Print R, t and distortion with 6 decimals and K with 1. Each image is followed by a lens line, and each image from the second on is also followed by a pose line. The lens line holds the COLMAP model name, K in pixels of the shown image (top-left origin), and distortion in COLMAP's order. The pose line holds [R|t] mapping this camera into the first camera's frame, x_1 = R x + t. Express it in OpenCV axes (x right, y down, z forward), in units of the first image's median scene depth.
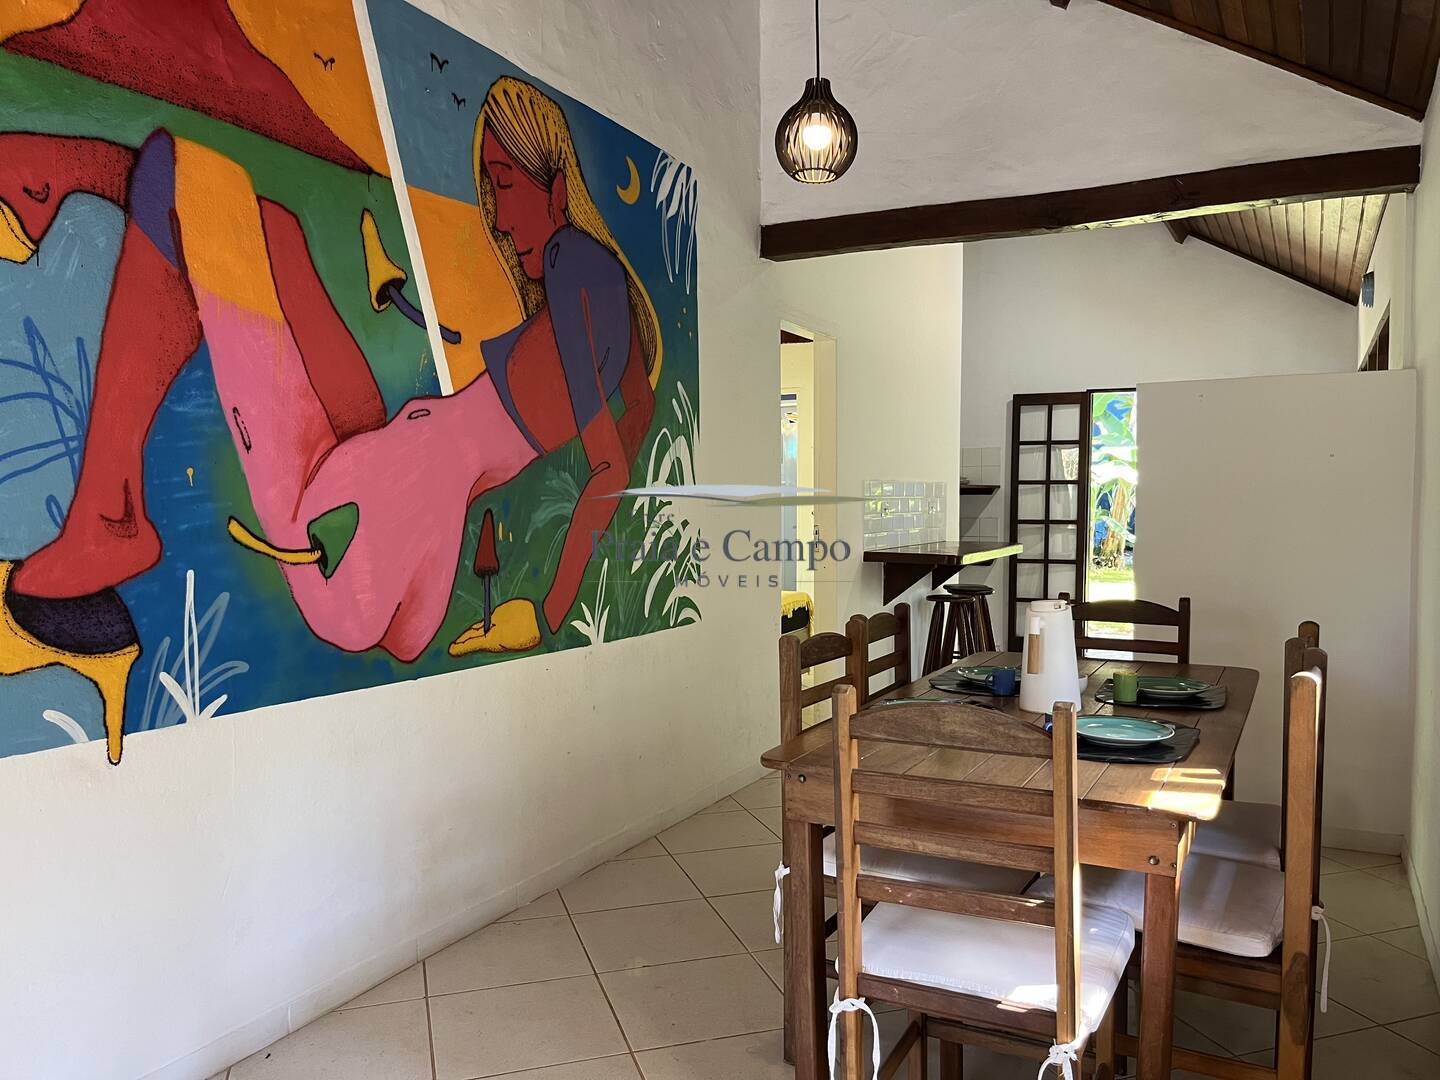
lens RADIAL K [[1092.3, 0, 714.2], [0, 1092.3, 543.7], [0, 0, 1]] dist [0.059319, -0.084129]
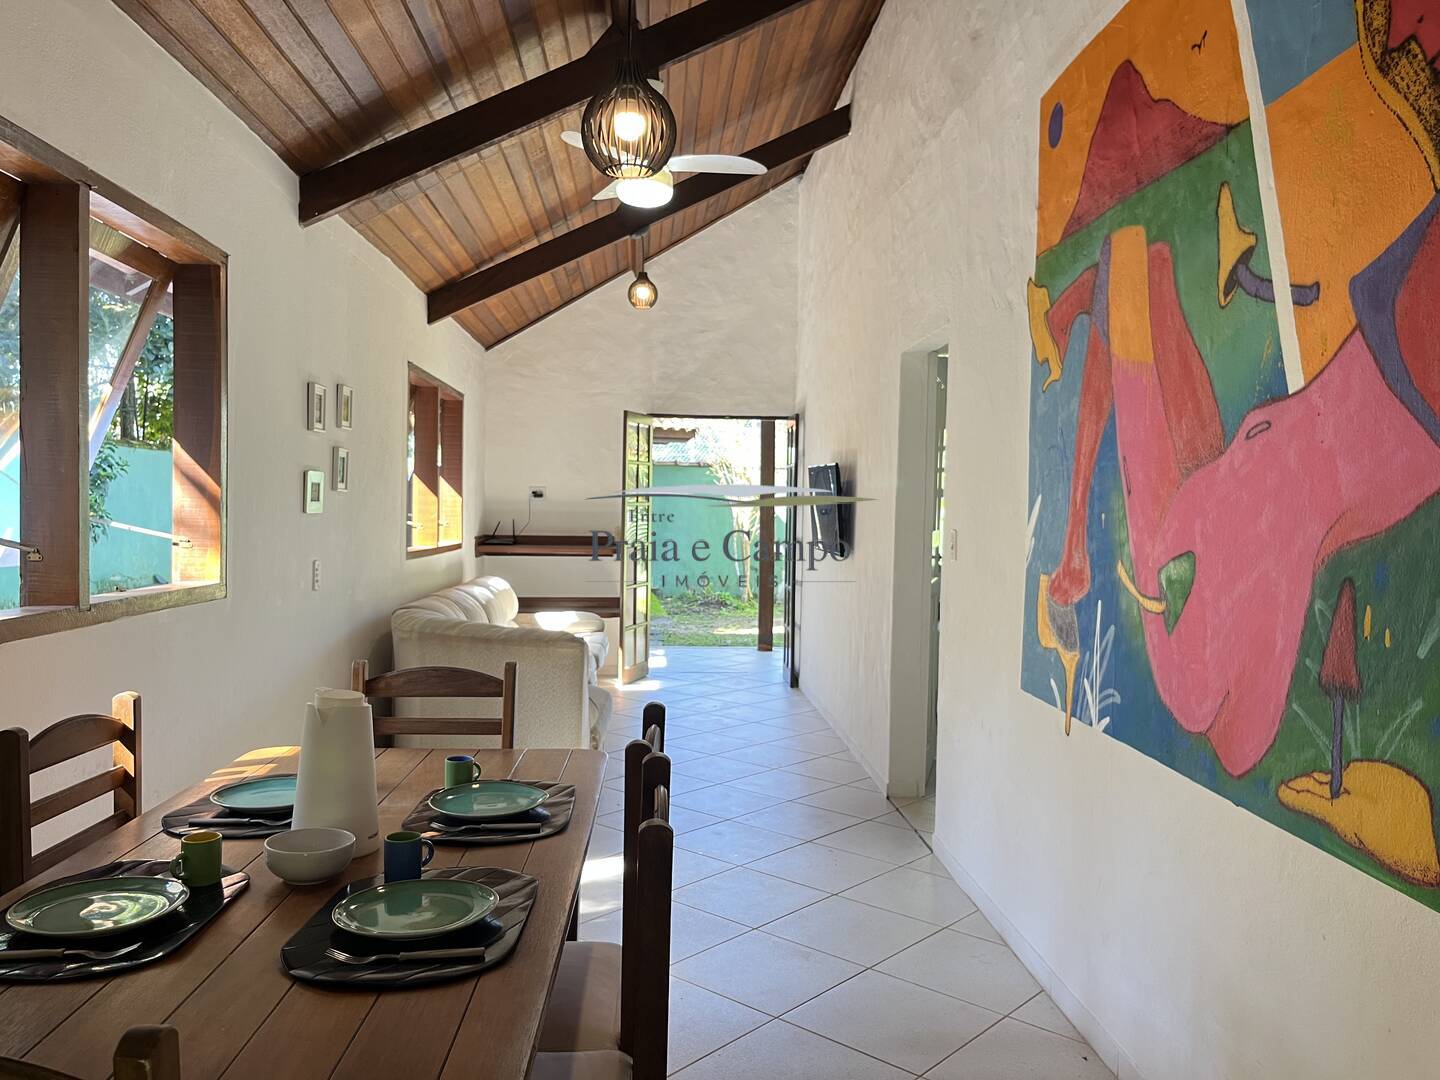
lens RADIAL K [[1092.3, 0, 712.4], [0, 1092.3, 547.8], [0, 0, 1]] dist [0.059319, -0.084129]
pose [[-0.854974, 0.006267, -0.518633, 0.360781], [-0.038199, 0.996451, 0.075011, -0.077087], [0.517263, 0.083944, -0.851700, 1.322918]]
